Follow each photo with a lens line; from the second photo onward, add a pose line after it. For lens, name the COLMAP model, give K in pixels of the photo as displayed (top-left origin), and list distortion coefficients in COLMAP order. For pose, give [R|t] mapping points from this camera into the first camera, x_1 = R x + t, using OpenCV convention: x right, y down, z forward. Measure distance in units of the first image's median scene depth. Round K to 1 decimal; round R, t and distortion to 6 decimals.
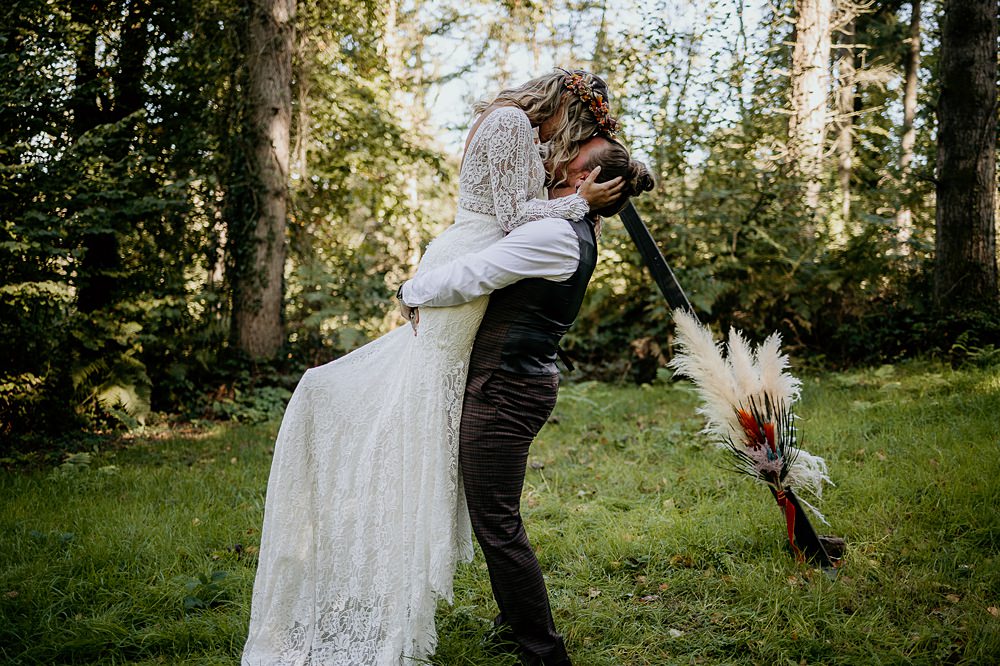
lens RADIAL K [[1169.2, 0, 499.2], [0, 1169.2, 330.3], [0, 0, 1]] dist [0.002536, 0.000000]
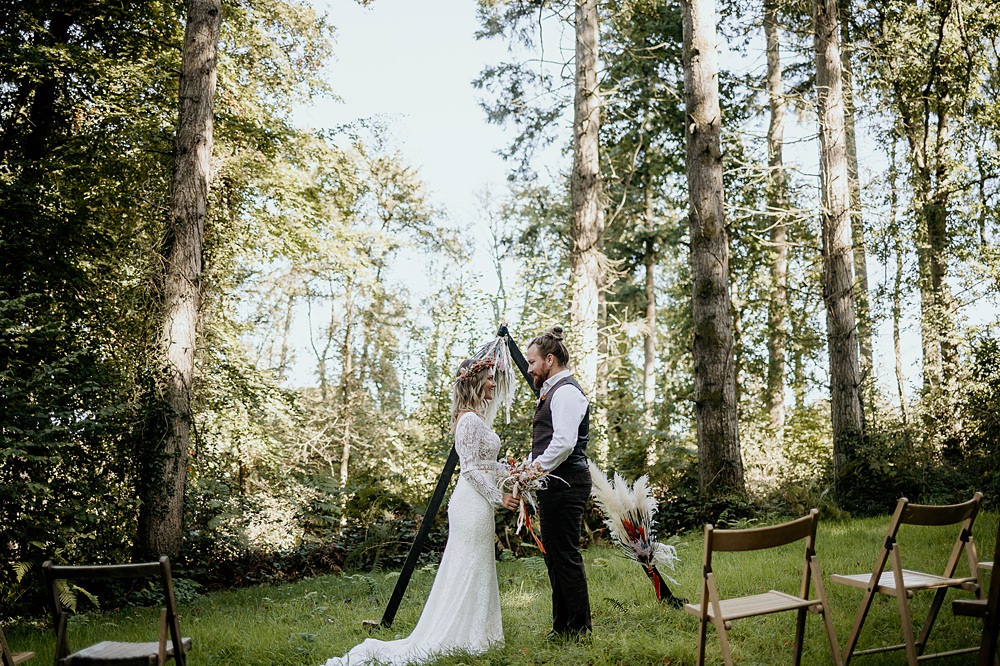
lens RADIAL K [[1159.2, 0, 500.8], [0, 1159.2, 333.8], [0, 0, 1]] dist [-0.006358, 0.000000]
pose [[0.976766, 0.004025, 0.214269, -0.141372], [0.039774, 0.979049, -0.199704, 0.057511], [-0.210584, 0.203586, 0.956142, -0.265290]]
